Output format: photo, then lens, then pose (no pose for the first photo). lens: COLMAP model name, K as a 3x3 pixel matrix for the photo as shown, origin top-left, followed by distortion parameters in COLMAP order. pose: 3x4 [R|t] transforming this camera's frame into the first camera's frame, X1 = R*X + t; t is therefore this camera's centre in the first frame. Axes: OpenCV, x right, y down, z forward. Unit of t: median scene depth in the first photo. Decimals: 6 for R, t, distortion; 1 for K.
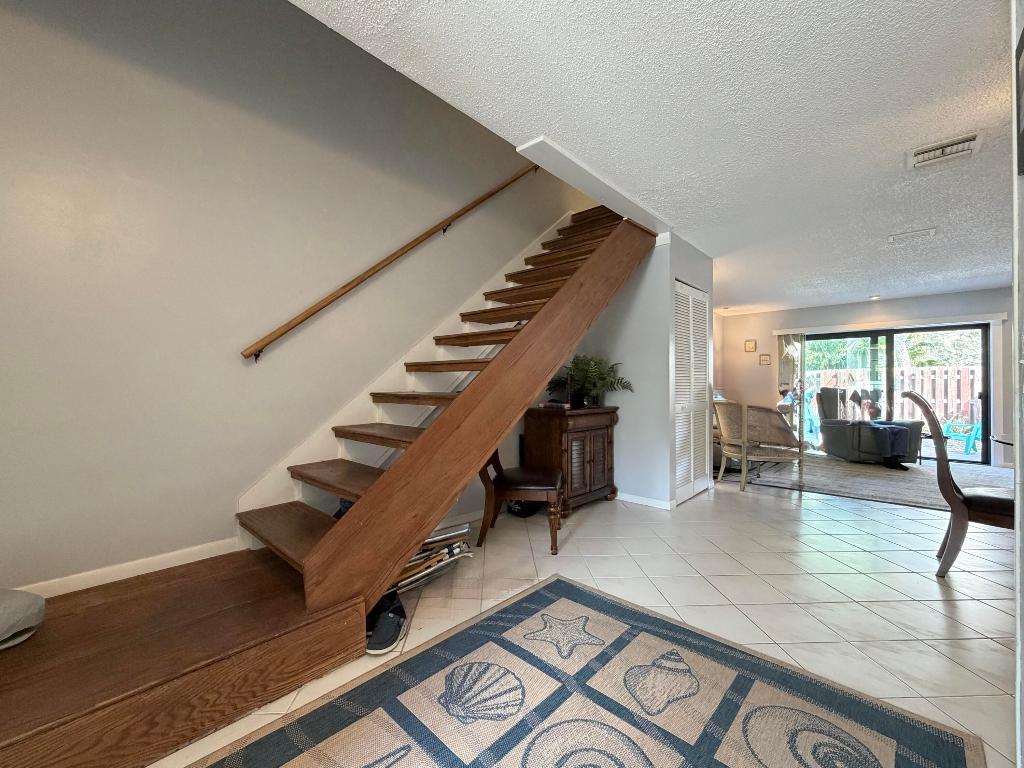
lens RADIAL K [[414.7, 0, 507.5], [0, 414.7, 383.6], [0, 0, 1]] dist [-0.000977, 0.001009]
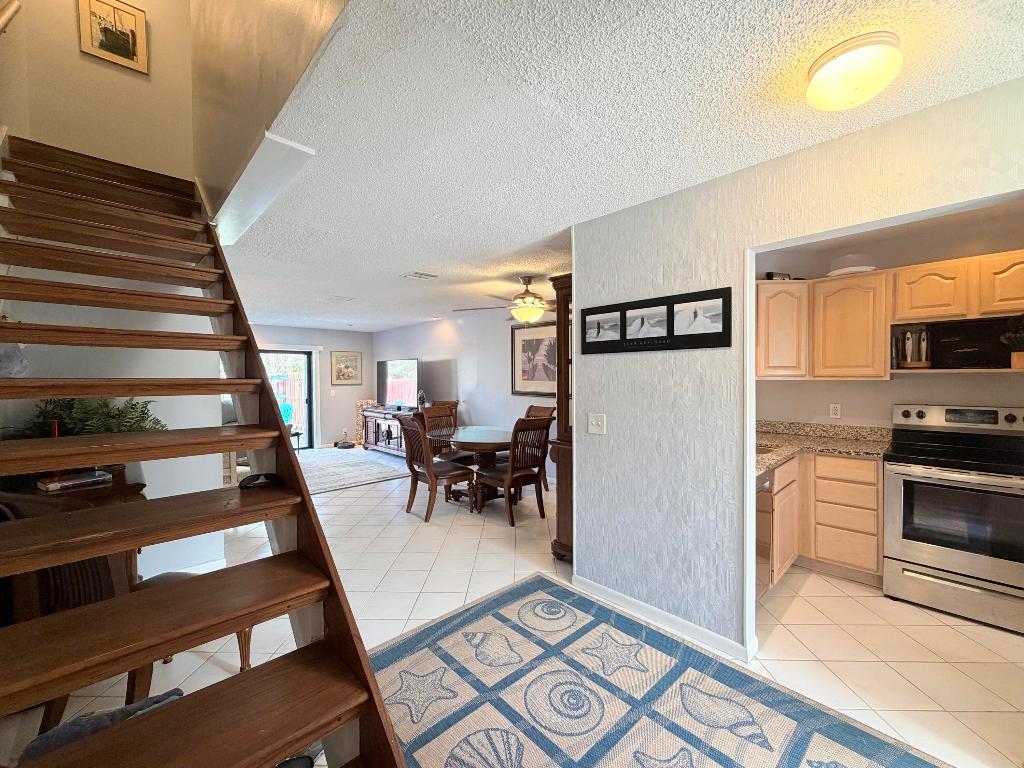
lens RADIAL K [[414.7, 0, 513.0], [0, 414.7, 385.9], [0, 0, 1]] dist [-0.000977, 0.001009]
pose [[0.060270, -0.021563, 0.997949, -0.419513], [0.000160, 0.999767, 0.021593, -0.091369], [-0.998182, -0.001142, 0.060259, 0.337571]]
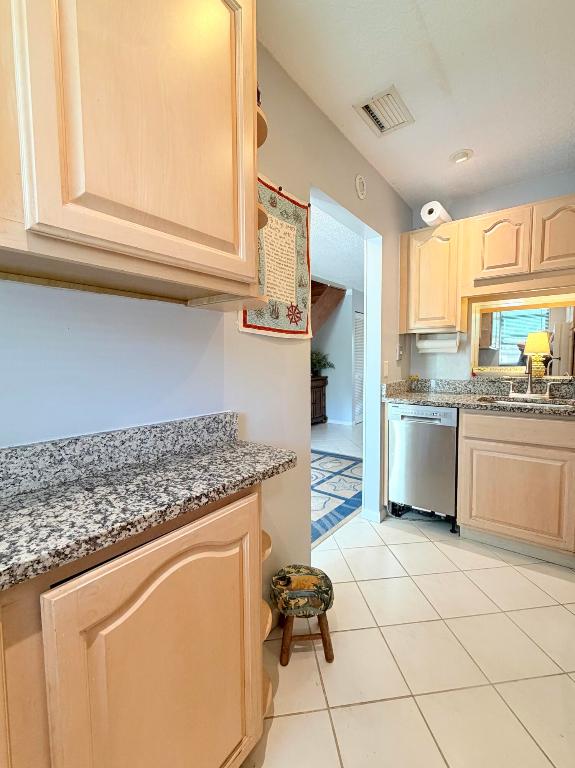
lens RADIAL K [[335.9, 0, 279.6], [0, 335.9, 381.5], [0, 0, 1]] dist [0.003575, -0.000129]
pose [[0.997552, -0.016731, 0.067897, -0.071914], [0.011763, 0.997269, 0.072912, -0.039767], [-0.068932, -0.071935, 0.995024, -0.585963]]
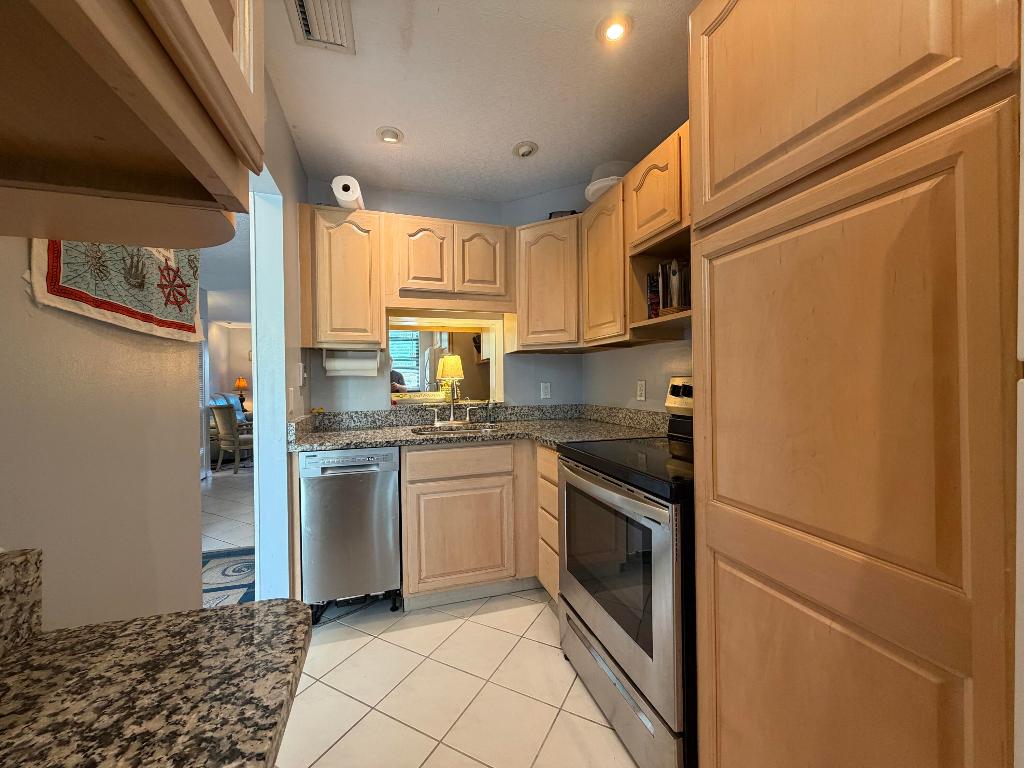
lens RADIAL K [[414.7, 0, 513.0], [0, 414.7, 383.0], [0, 0, 1]] dist [-0.000977, 0.001009]
pose [[0.502720, -0.015109, 0.864317, -0.131440], [0.010009, 0.999882, 0.011658, -0.038526], [-0.864391, 0.002791, 0.502812, -0.449759]]
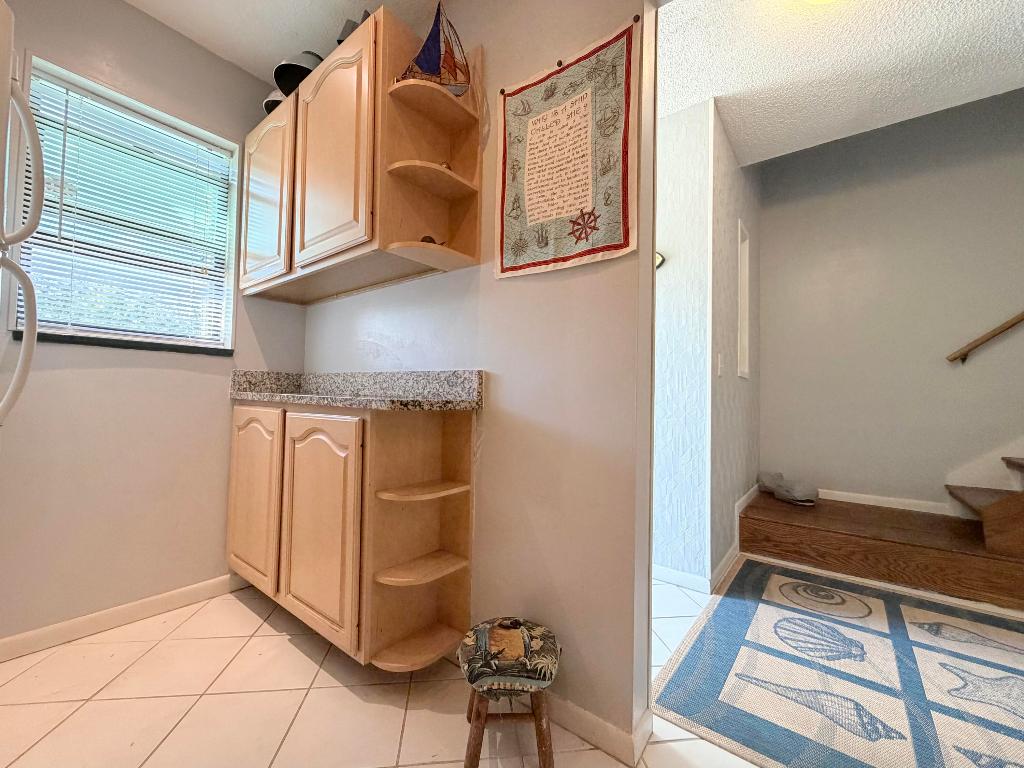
lens RADIAL K [[414.7, 0, 507.7], [0, 414.7, 384.4], [0, 0, 1]] dist [-0.000977, 0.001009]
pose [[0.079922, -0.033601, -0.996235, 0.286793], [-0.018120, 0.999218, -0.035156, 0.042295], [0.996636, 0.020862, 0.079250, -0.246783]]
